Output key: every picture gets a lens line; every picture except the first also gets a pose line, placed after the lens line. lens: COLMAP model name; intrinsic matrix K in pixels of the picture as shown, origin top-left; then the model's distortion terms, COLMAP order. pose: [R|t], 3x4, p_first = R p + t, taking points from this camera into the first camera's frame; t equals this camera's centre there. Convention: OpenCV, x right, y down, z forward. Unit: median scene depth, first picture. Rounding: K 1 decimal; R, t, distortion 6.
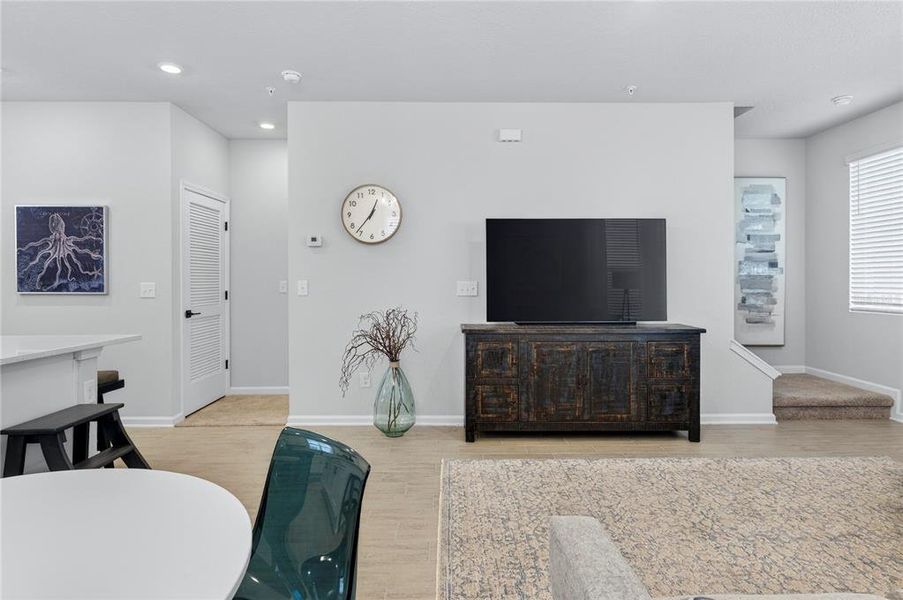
lens RADIAL K [[483.5, 0, 453.3], [0, 483.5, 282.5], [0, 0, 1]] dist [0.002657, -0.002311]
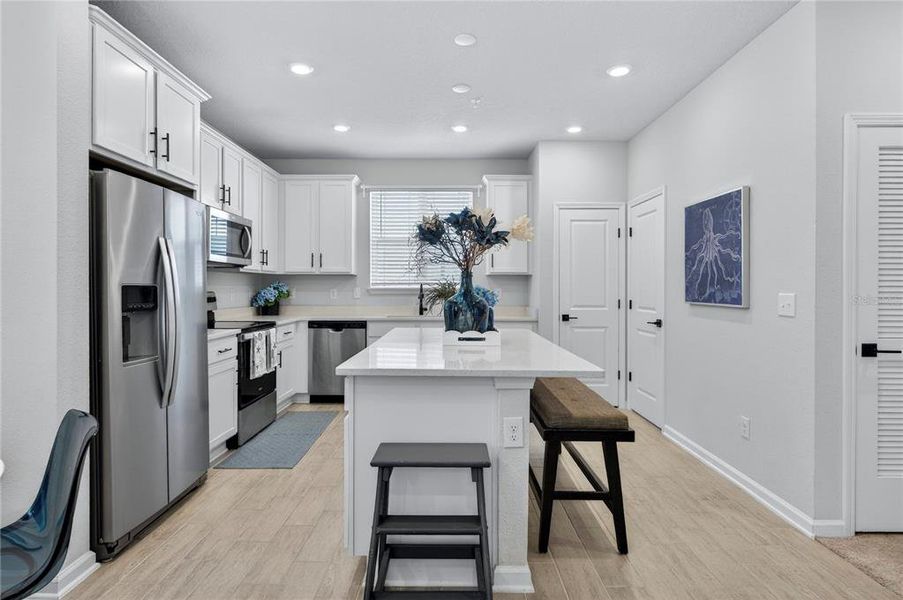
lens RADIAL K [[483.5, 0, 447.0], [0, 483.5, 289.8], [0, 0, 1]] dist [0.002657, -0.002311]
pose [[-0.019763, 0.007064, -0.999780, 0.018570], [-0.005038, 0.999962, 0.007165, -0.006191], [0.999792, 0.005179, -0.019727, 0.569183]]
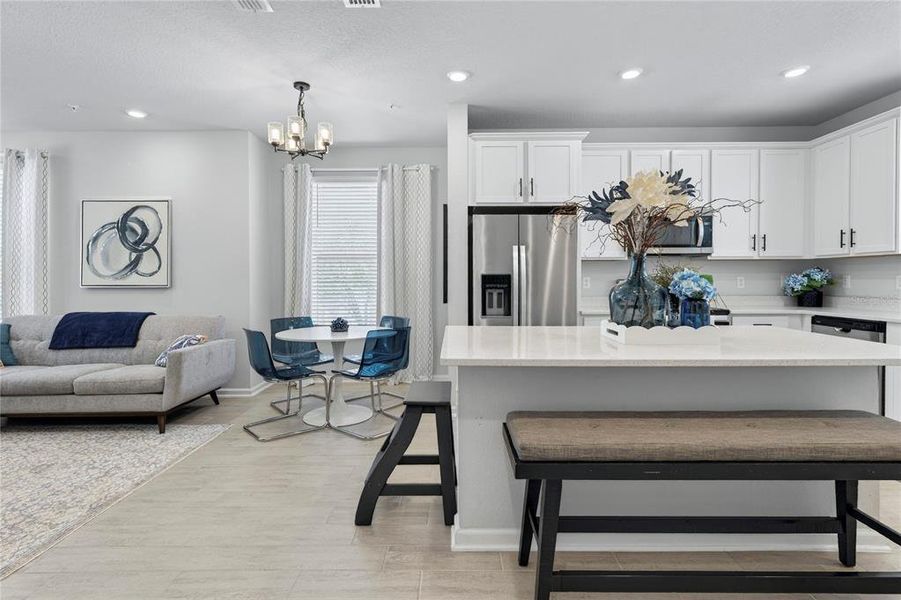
lens RADIAL K [[431.7, 0, 451.6], [0, 431.7, 289.0], [0, 0, 1]] dist [0.004105, -0.002272]
pose [[-0.999880, 0.007840, 0.013345, -0.476744], [0.008160, 0.999677, 0.024070, 0.002193], [-0.013152, 0.024176, -0.999621, 1.114295]]
